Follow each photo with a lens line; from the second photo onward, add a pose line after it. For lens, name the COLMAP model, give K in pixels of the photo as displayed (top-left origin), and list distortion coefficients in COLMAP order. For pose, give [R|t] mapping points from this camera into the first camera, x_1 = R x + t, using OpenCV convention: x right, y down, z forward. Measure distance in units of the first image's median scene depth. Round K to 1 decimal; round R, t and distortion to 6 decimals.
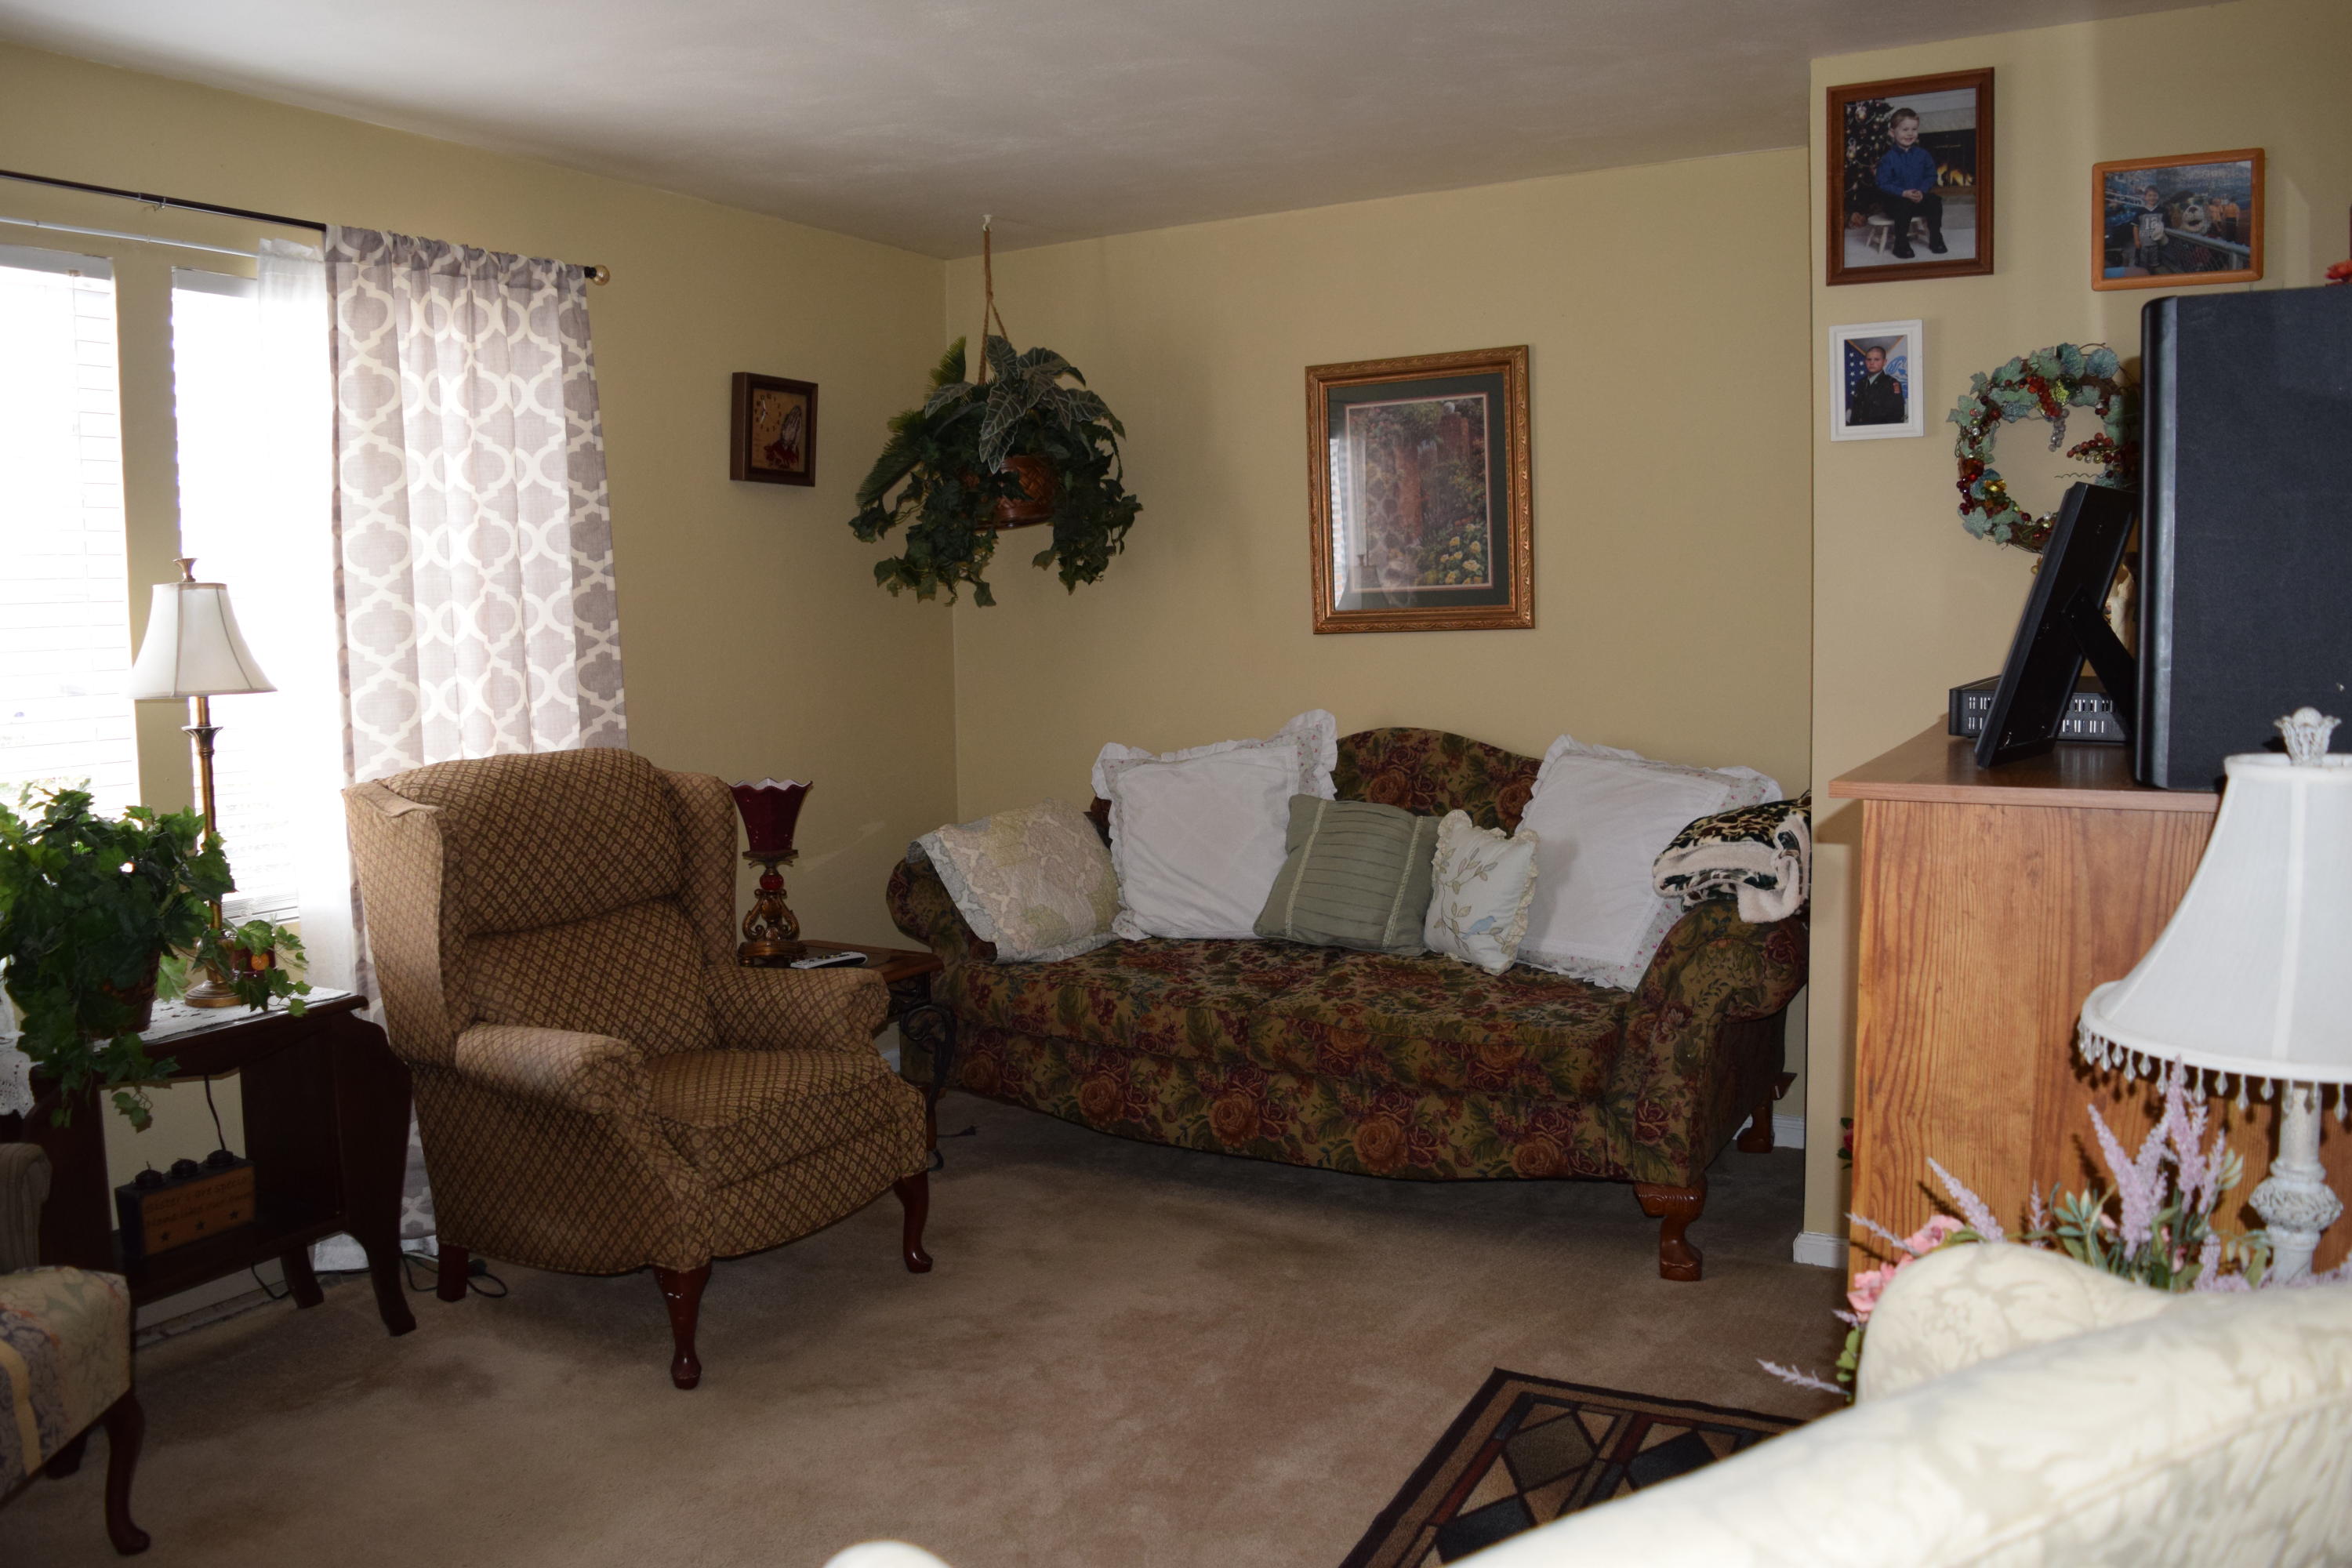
lens RADIAL K [[1853.3, 0, 1161.9], [0, 1853.3, 768.8], [0, 0, 1]] dist [-0.094320, 0.015269]
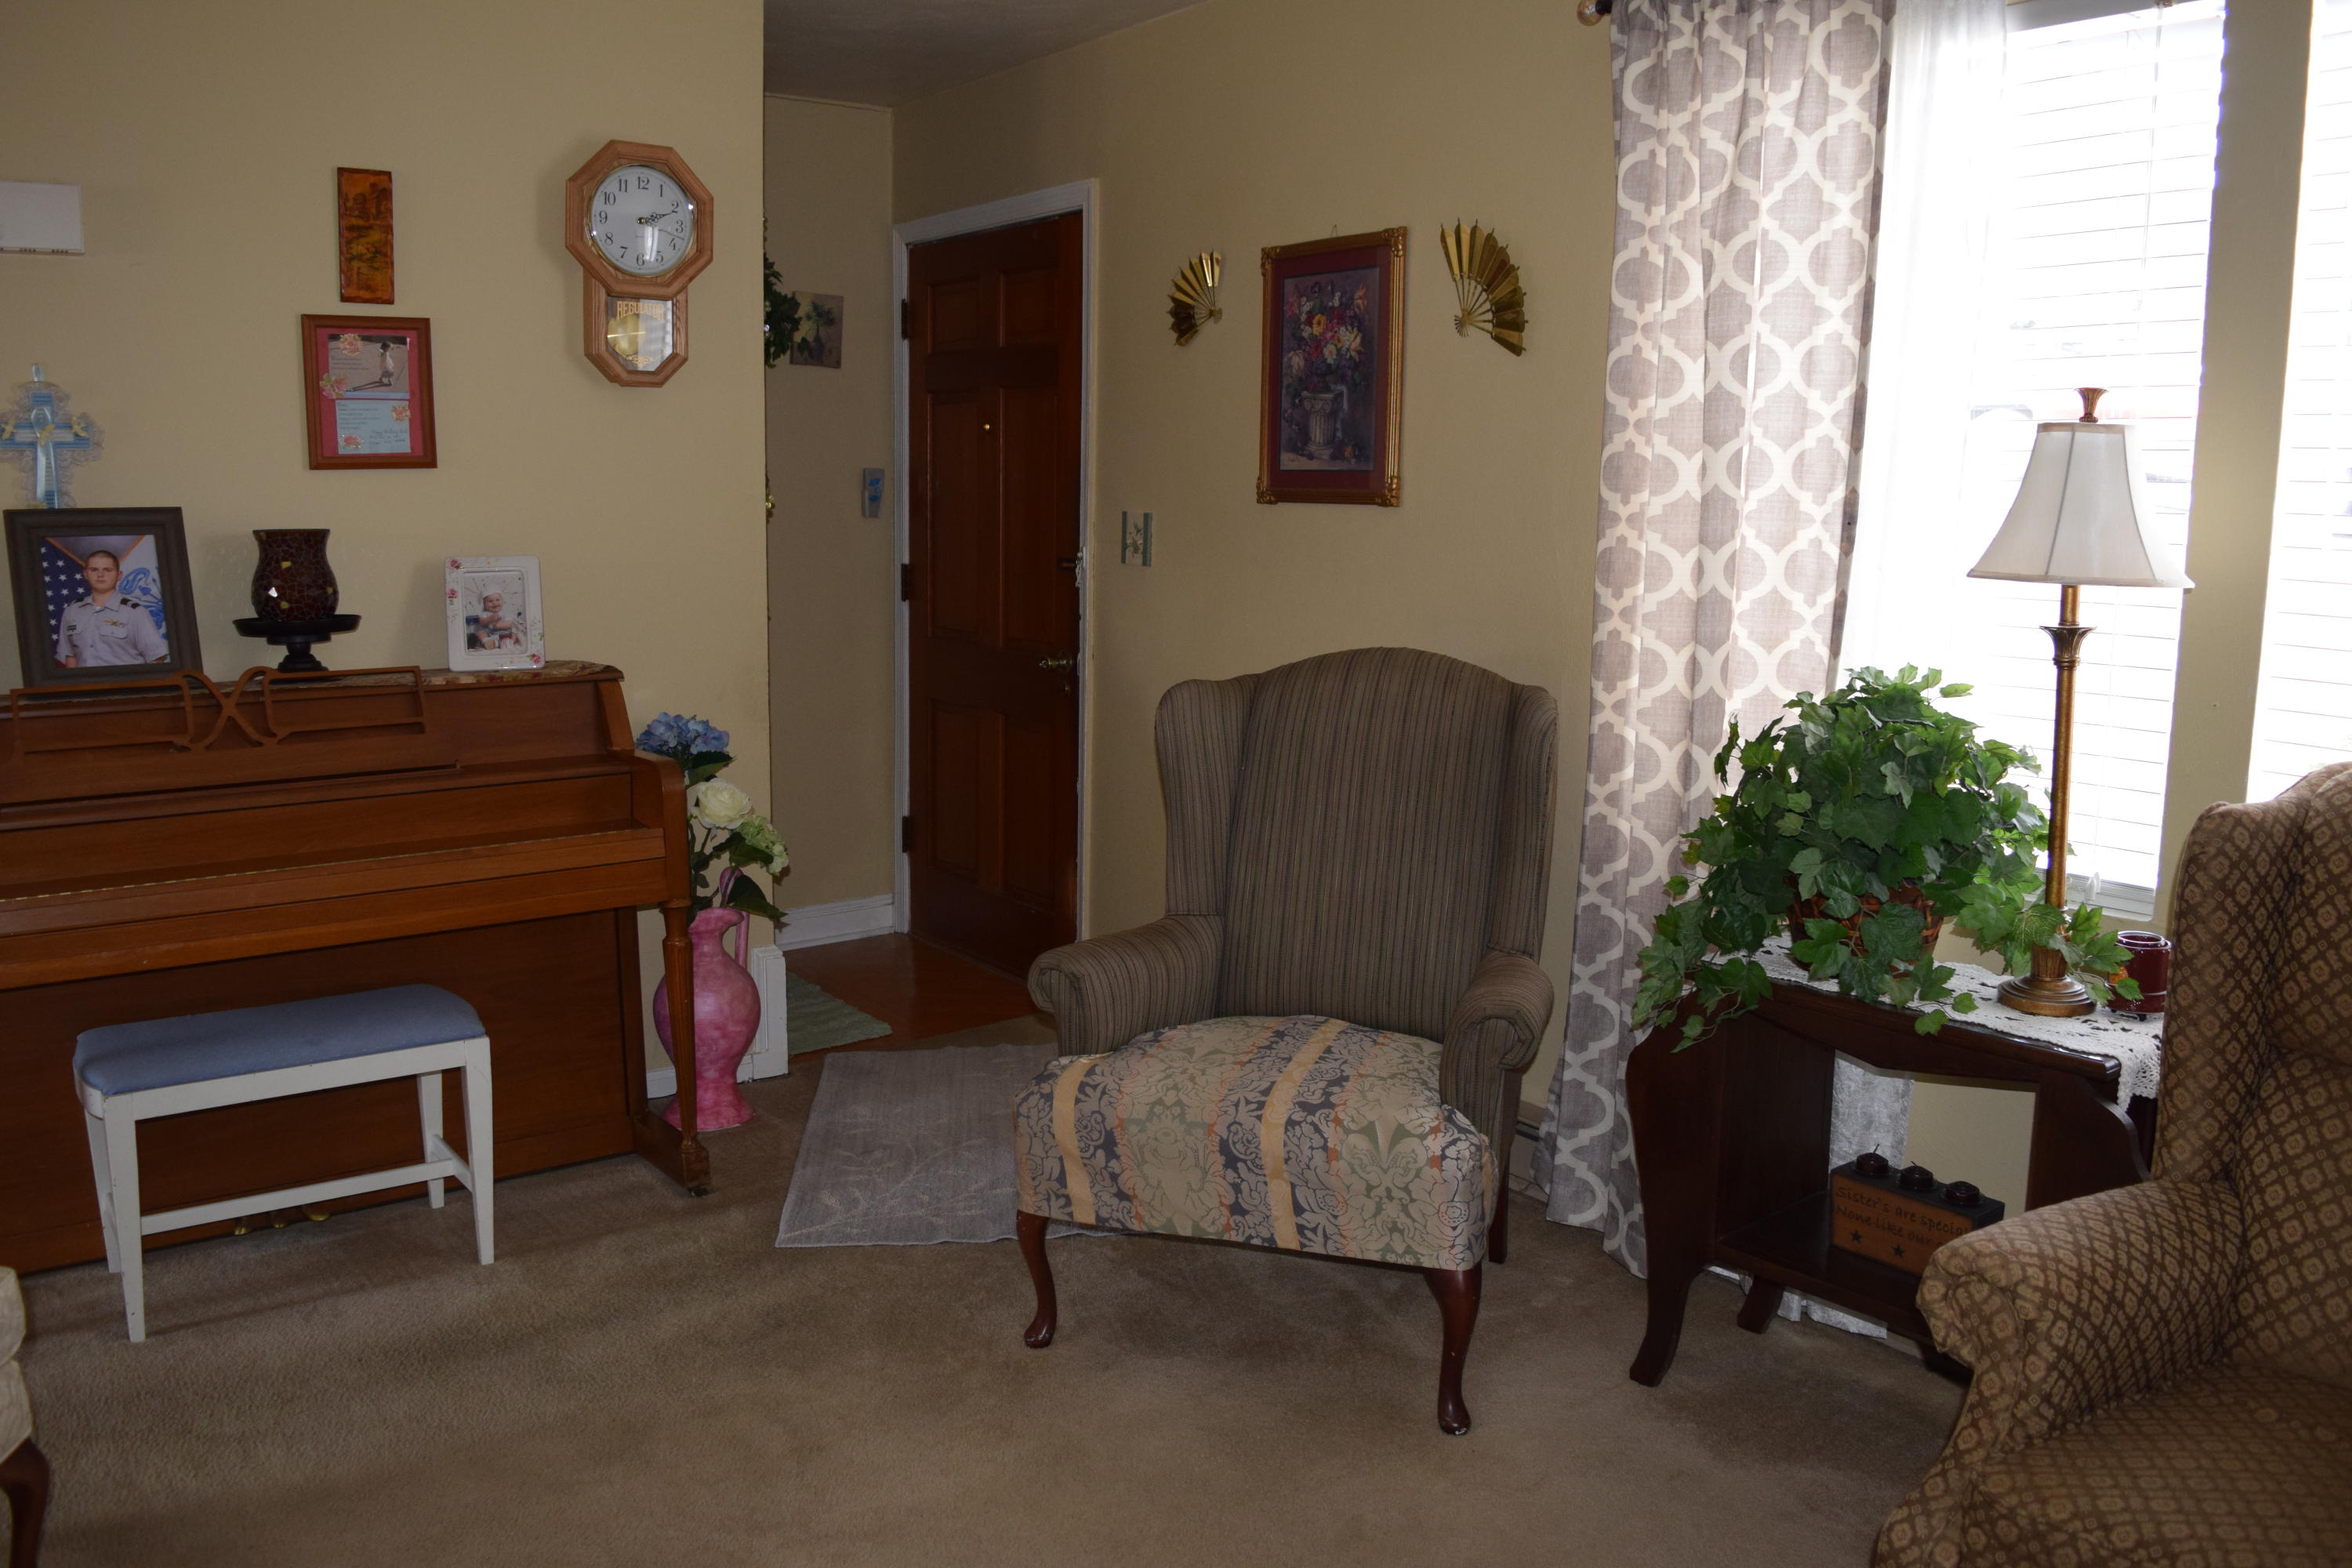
lens RADIAL K [[1853.3, 0, 1174.6], [0, 1853.3, 780.7], [0, 0, 1]] dist [-0.094320, 0.015269]
pose [[-0.401581, 0.164427, -0.900942, 0.217095], [-0.077389, 0.974140, 0.212281, -0.071814], [0.912548, 0.154970, -0.378471, 0.776220]]
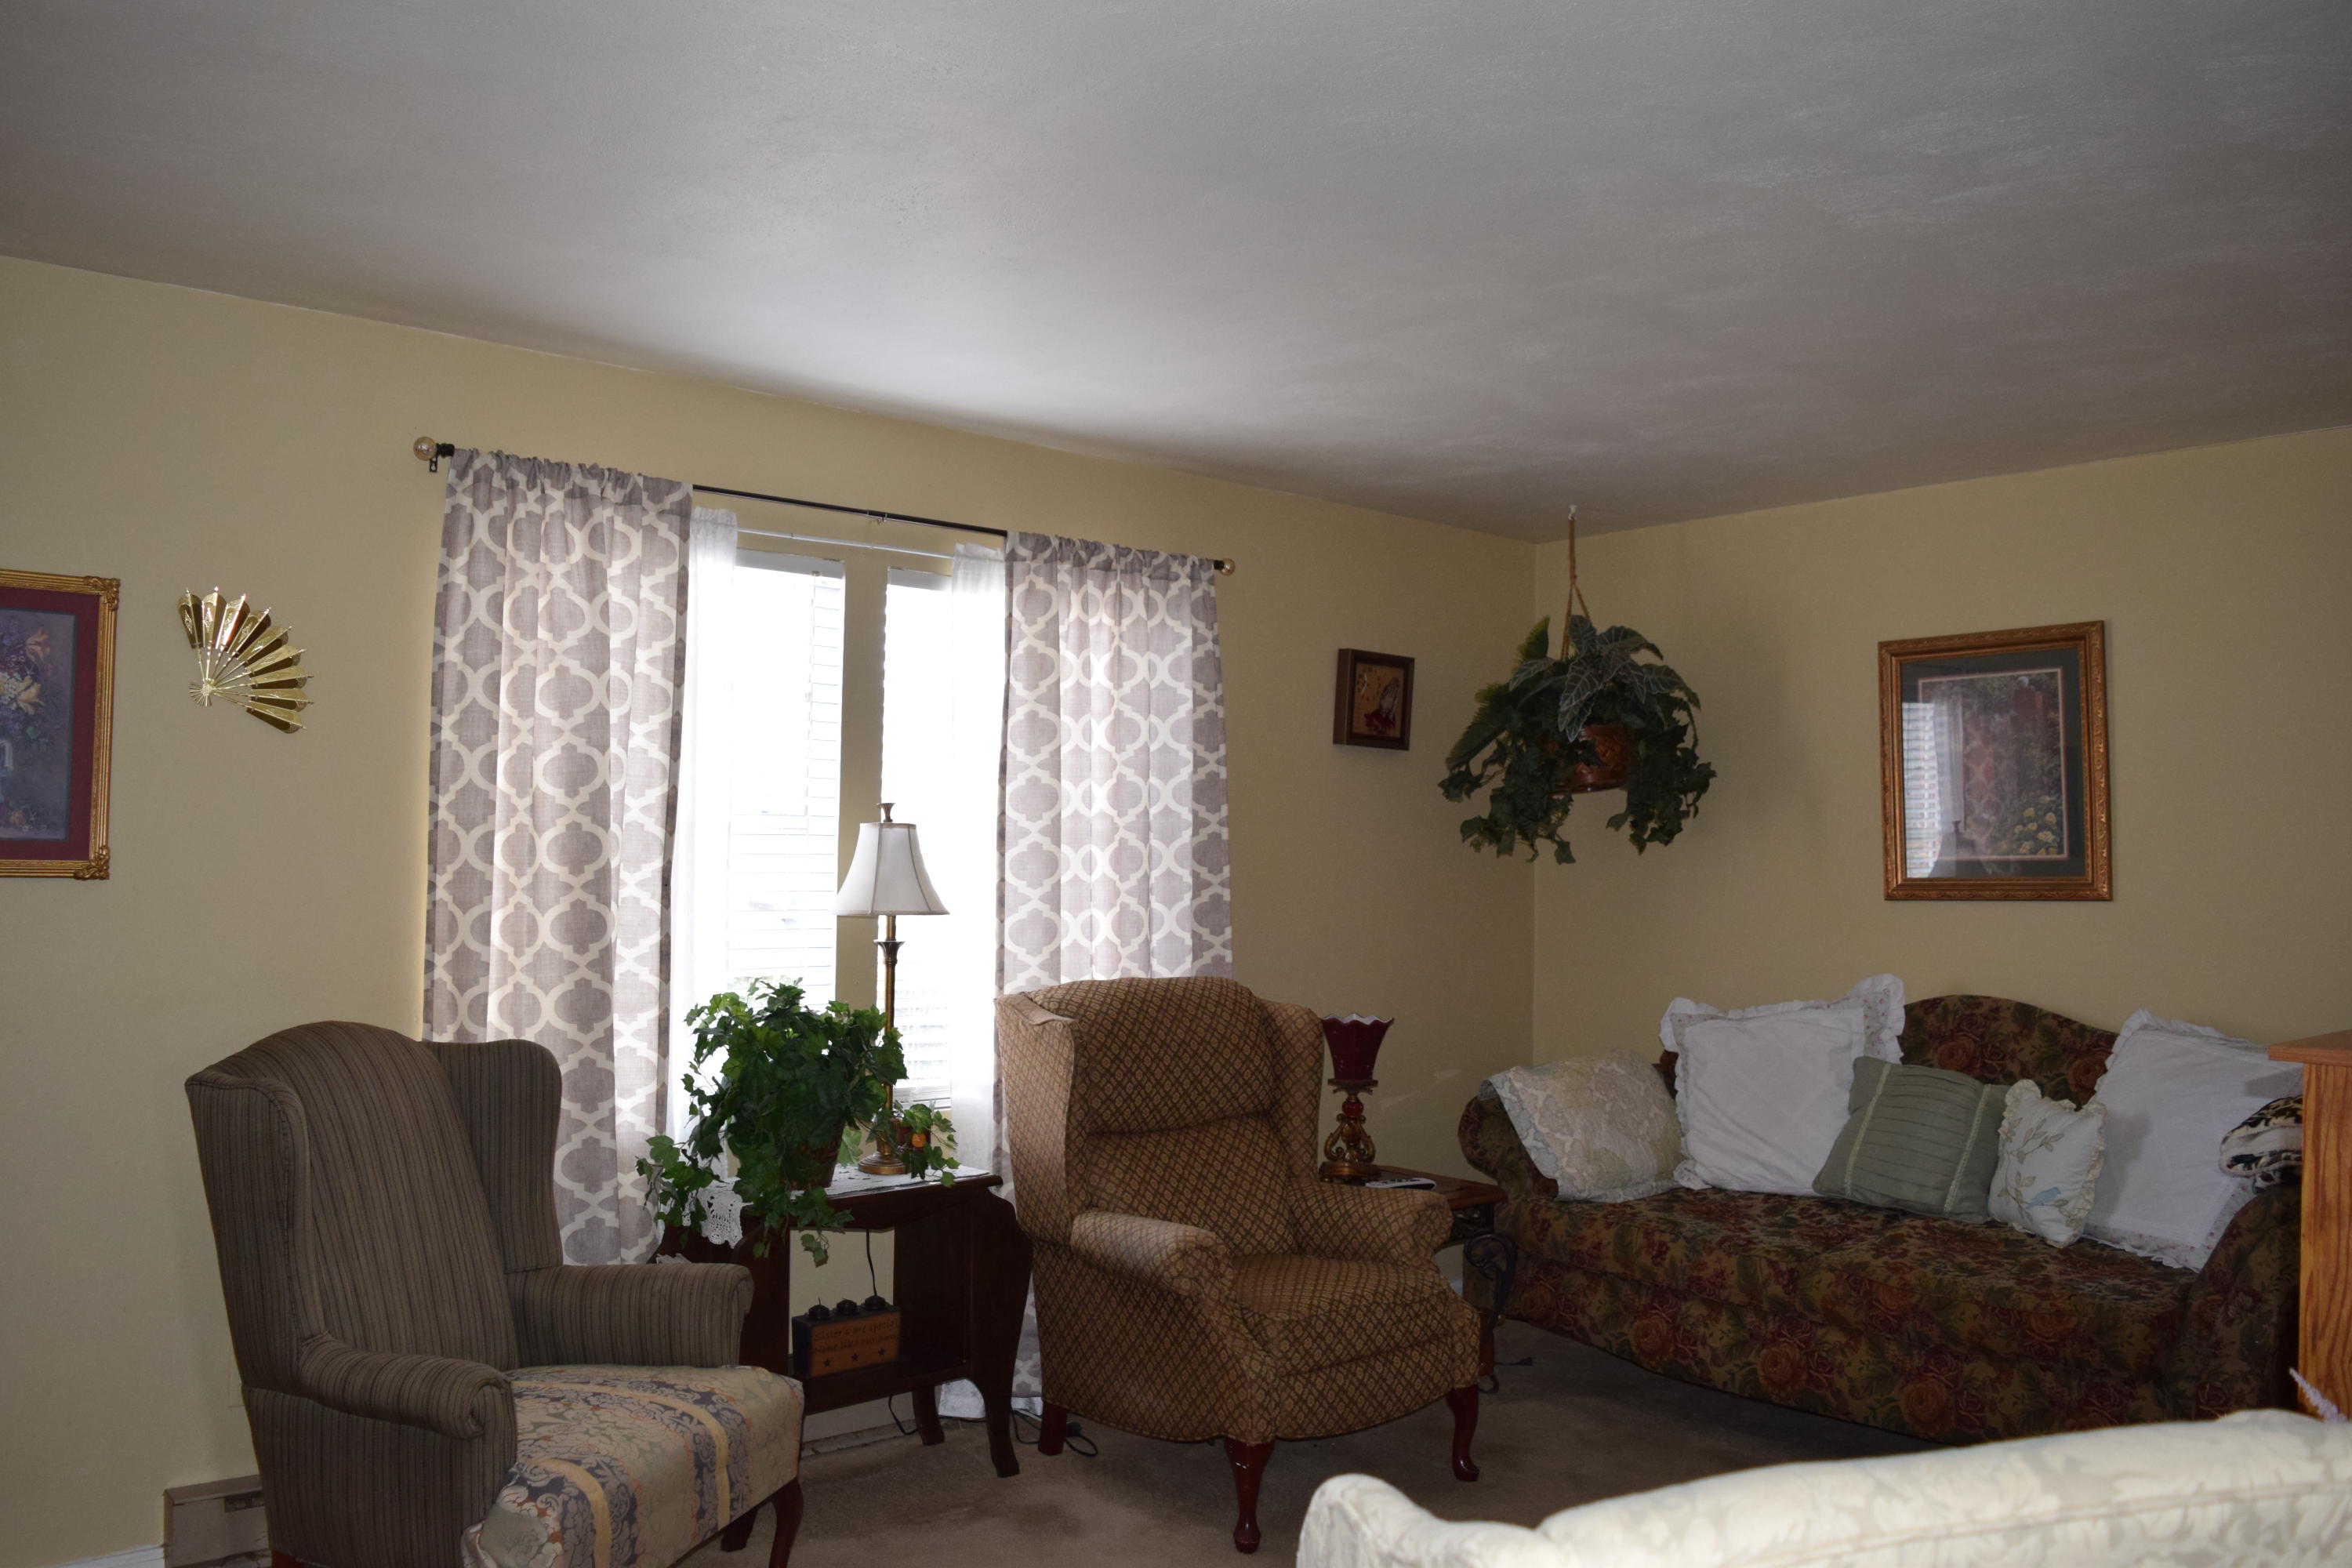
lens RADIAL K [[1853.3, 0, 1167.2], [0, 1853.3, 787.1], [0, 0, 1]] dist [-0.094320, 0.015269]
pose [[0.948165, 0.017124, -0.317317, 0.032320], [-0.056907, 0.991555, -0.116532, 0.007018], [0.312642, 0.128549, 0.941132, -0.103292]]
